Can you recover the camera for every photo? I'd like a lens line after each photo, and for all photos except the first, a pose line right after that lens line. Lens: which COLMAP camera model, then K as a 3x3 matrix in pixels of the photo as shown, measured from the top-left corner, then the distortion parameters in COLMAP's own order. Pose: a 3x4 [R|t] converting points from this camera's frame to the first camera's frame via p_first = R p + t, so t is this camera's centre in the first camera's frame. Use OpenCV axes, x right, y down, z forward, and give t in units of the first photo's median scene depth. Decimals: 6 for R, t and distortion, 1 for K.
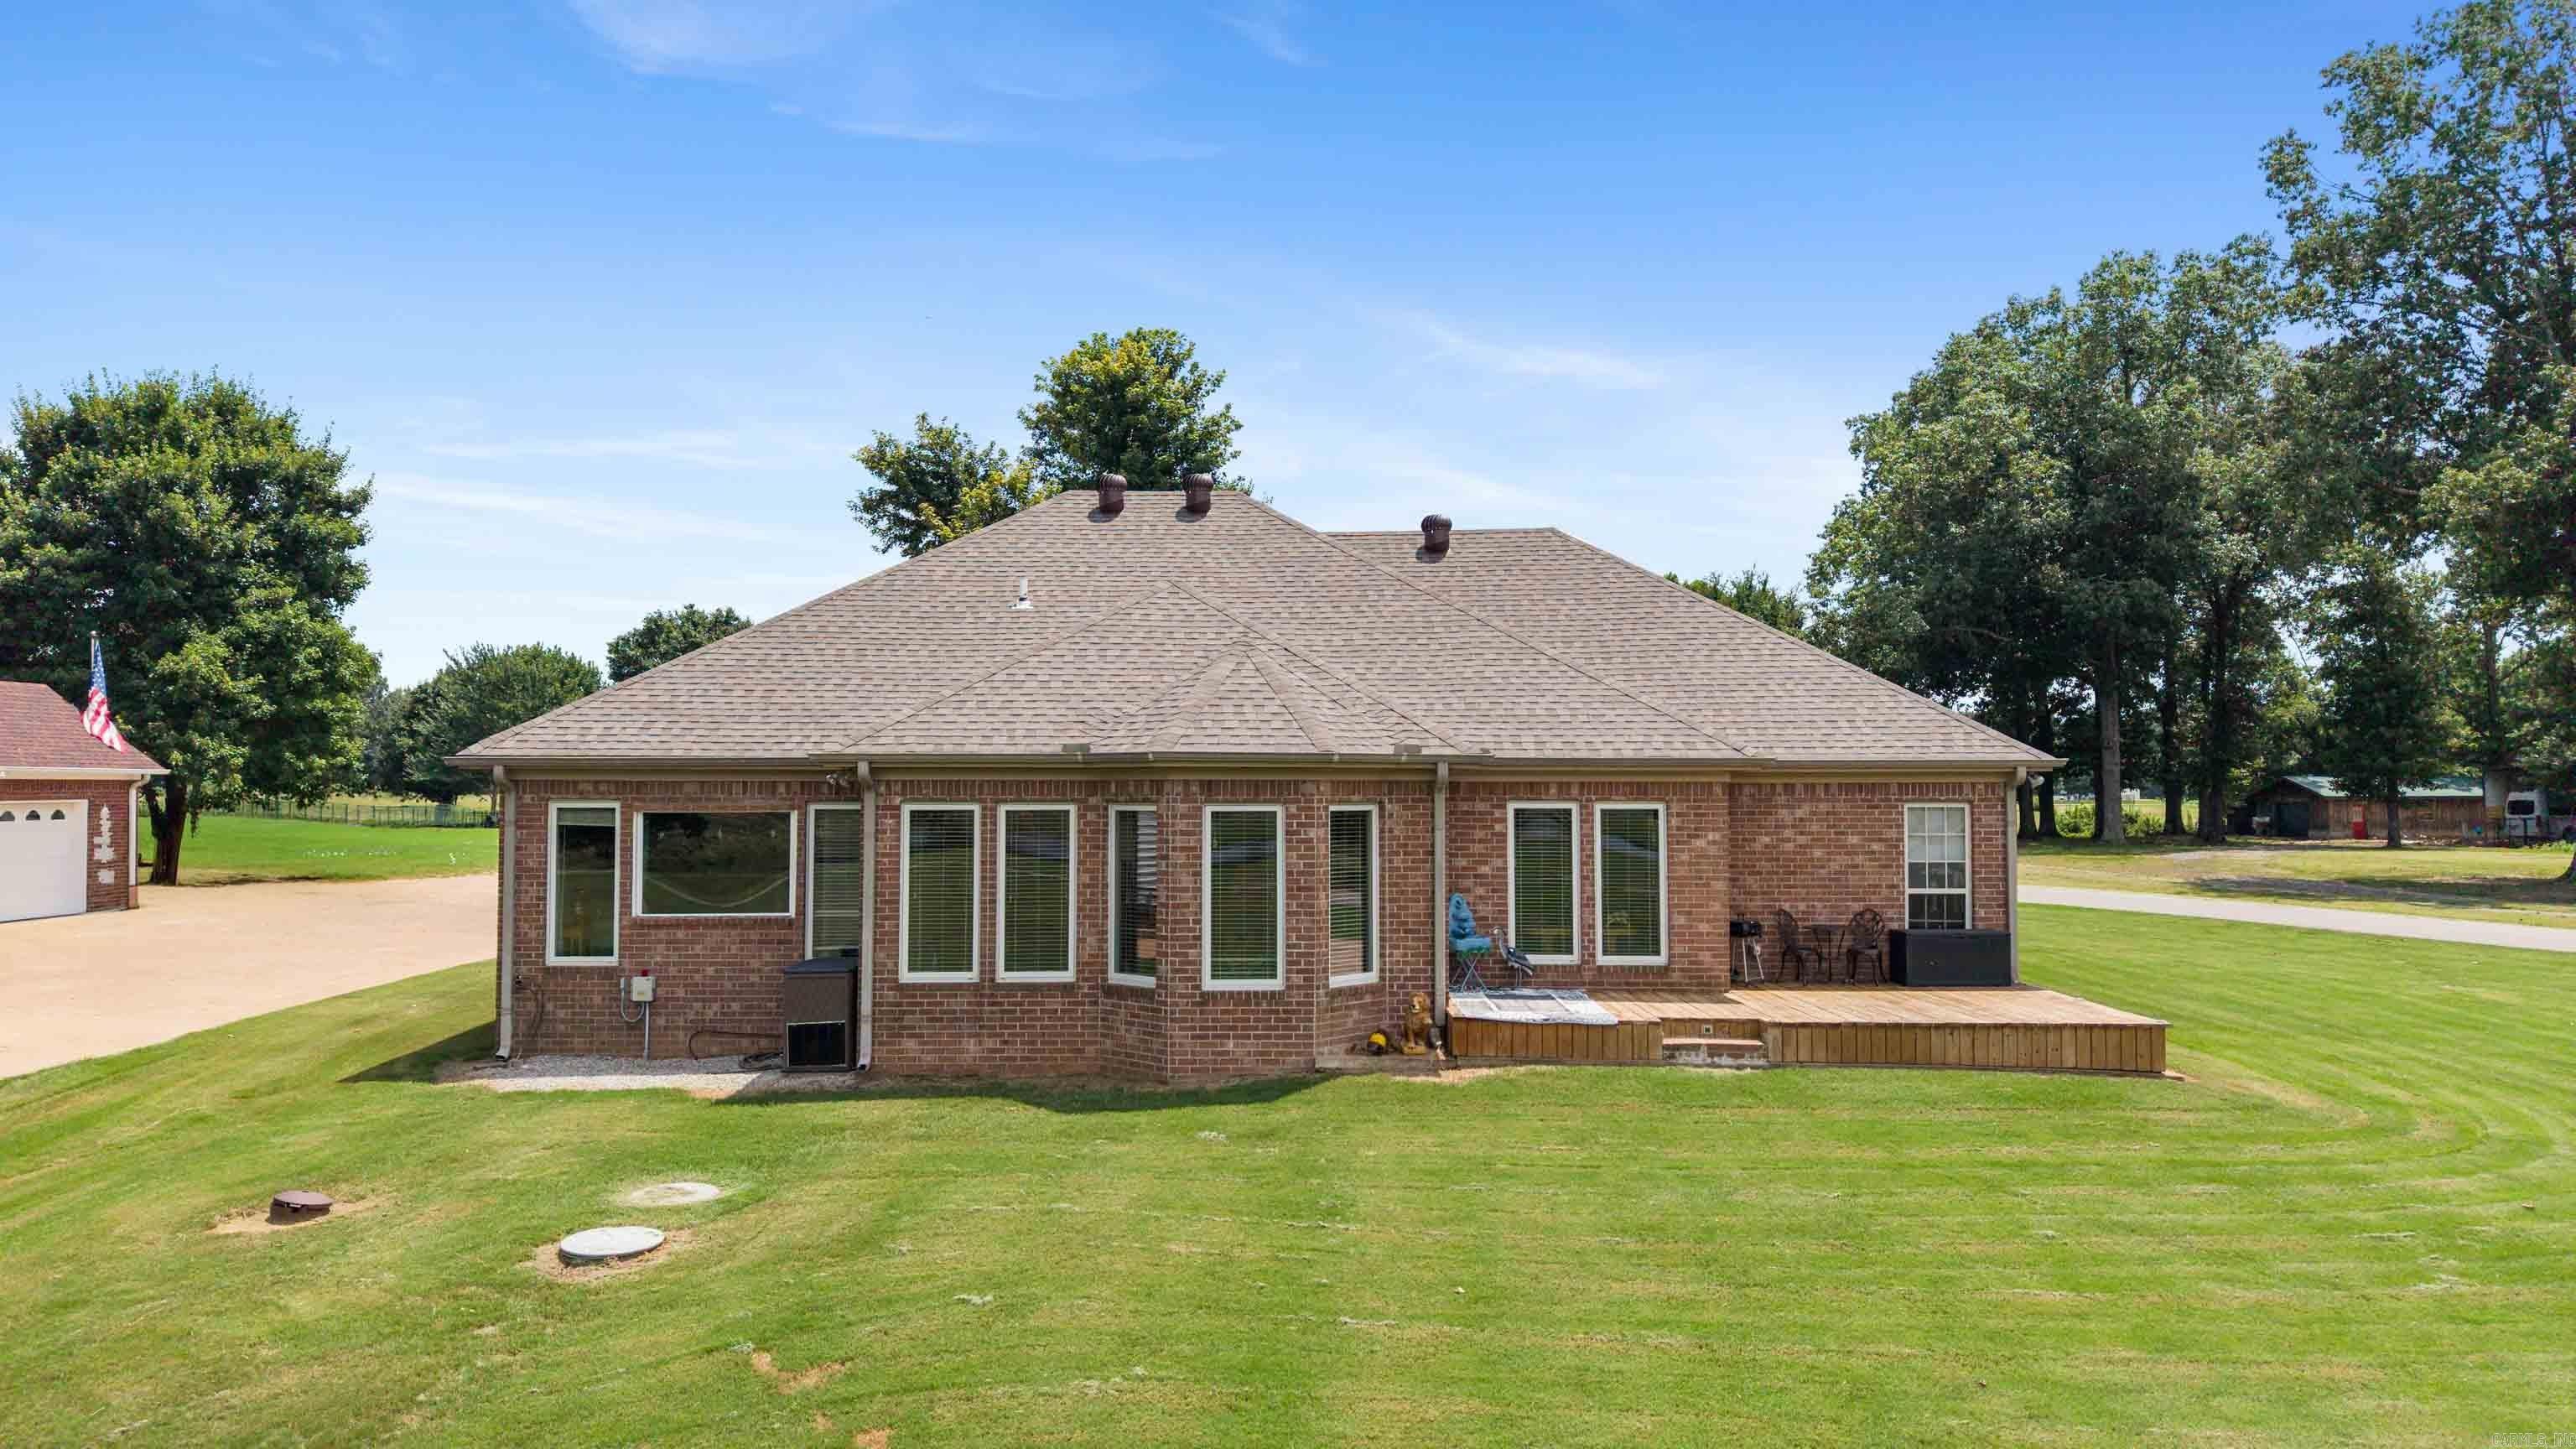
lens RADIAL K [[1700.3, 0, 1328.8], [0, 1700.3, 727.4], [0, 0, 1]] dist [0.082268, -0.088429]
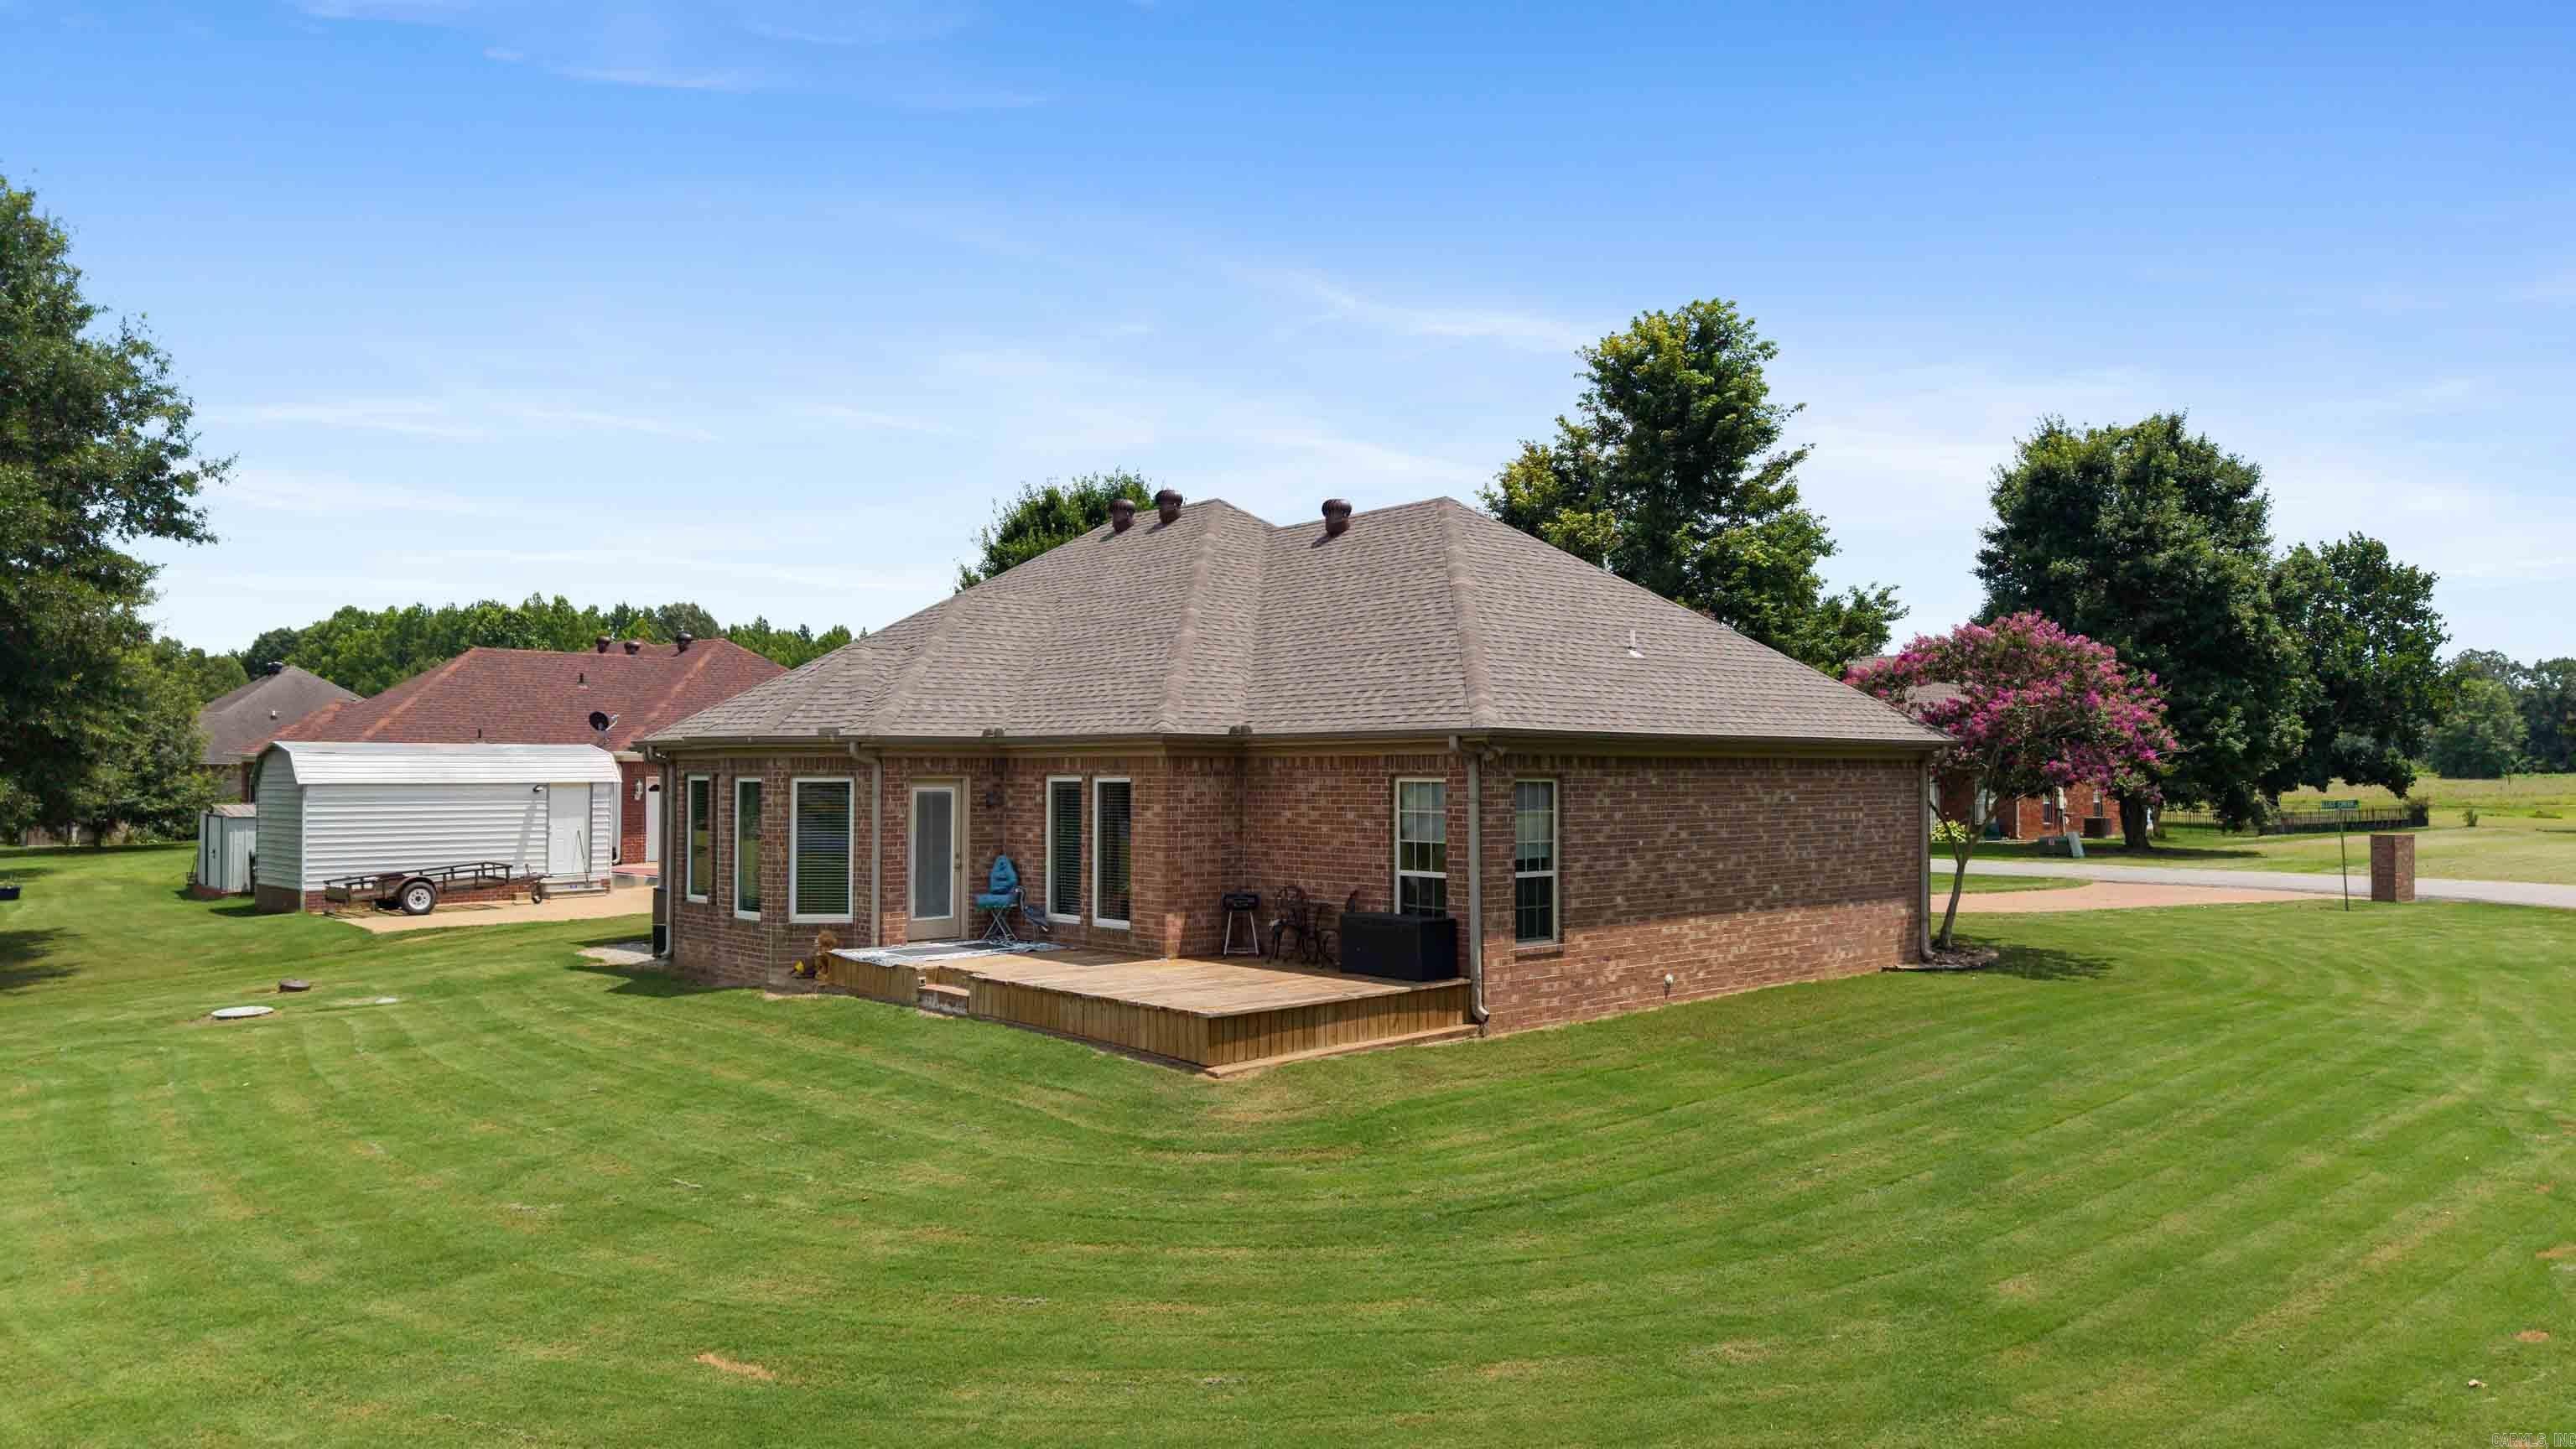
lens RADIAL K [[1700.3, 0, 1328.8], [0, 1700.3, 727.4], [0, 0, 1]] dist [0.082268, -0.088429]
pose [[0.676455, -0.019886, -0.736216, 1.024418], [0.027167, 0.999629, -0.002040, 0.018918], [0.735983, -0.018621, 0.676744, 0.367300]]
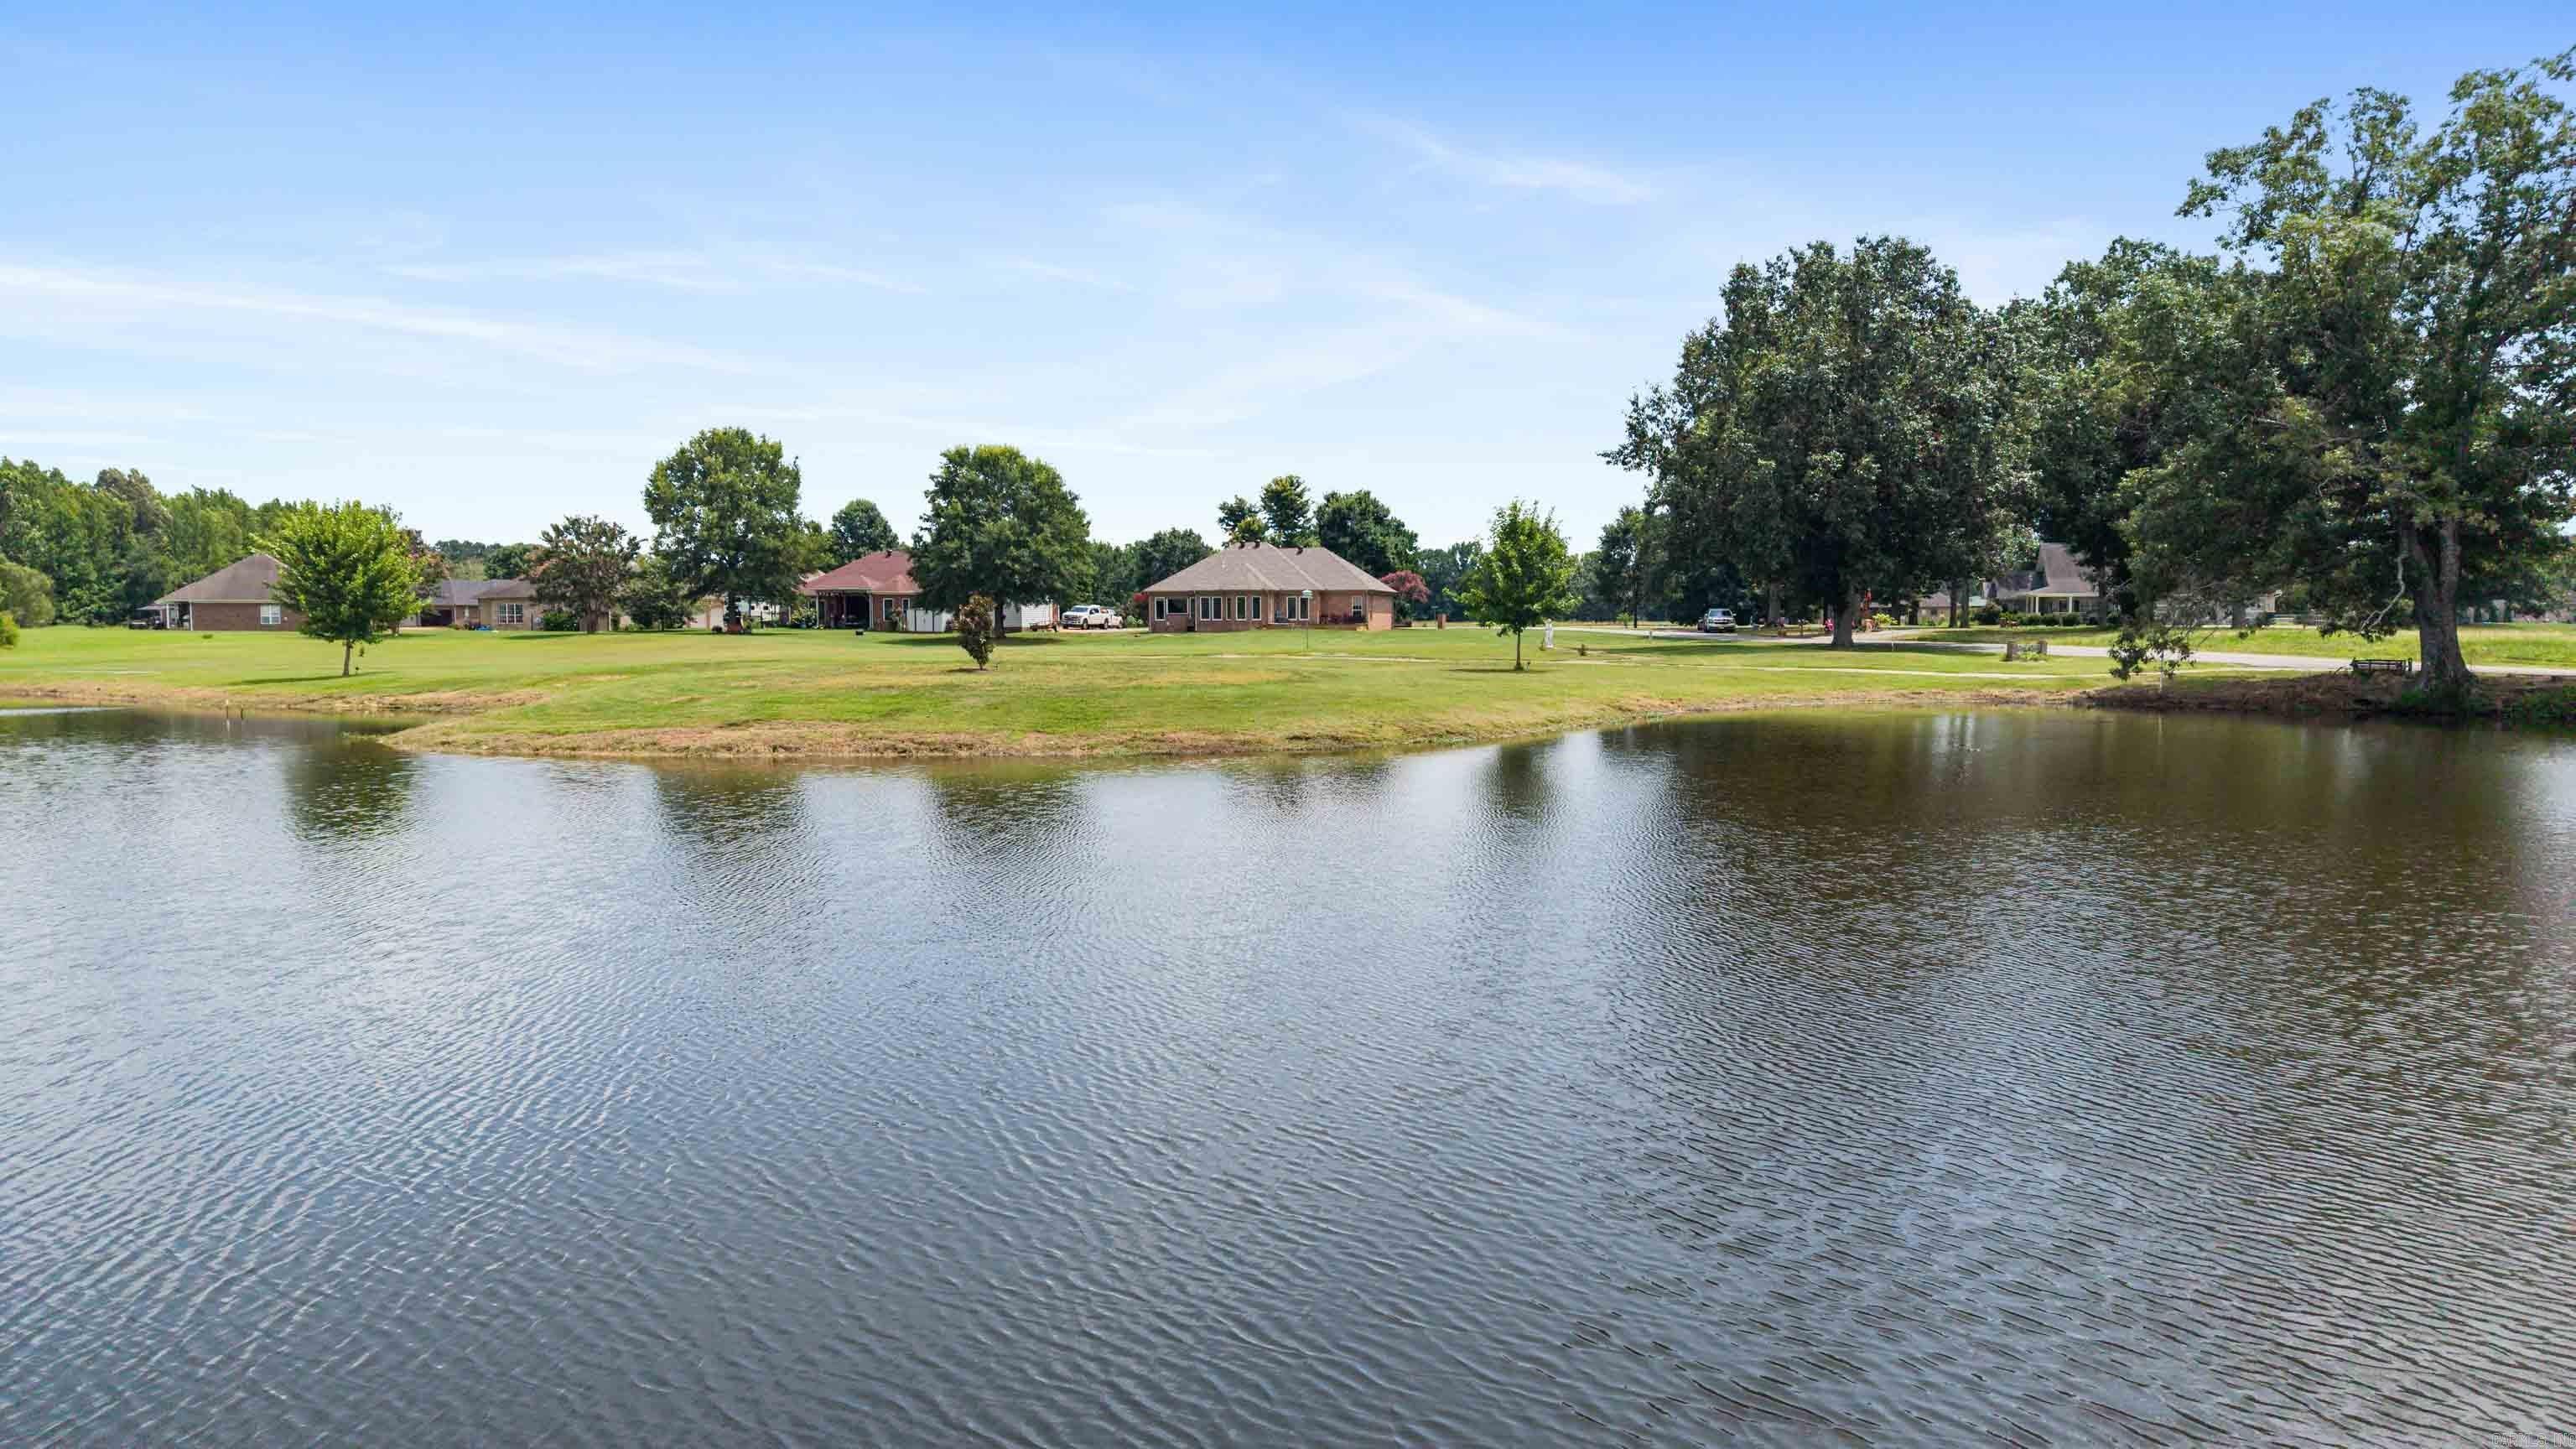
lens RADIAL K [[1700.3, 0, 1328.8], [0, 1700.3, 727.4], [0, 0, 1]] dist [0.082268, -0.088429]
pose [[0.964553, 0.007846, -0.263771, 2.007737], [0.014800, 0.996376, 0.083759, -0.002329], [0.263473, -0.084694, 0.960942, -5.379161]]
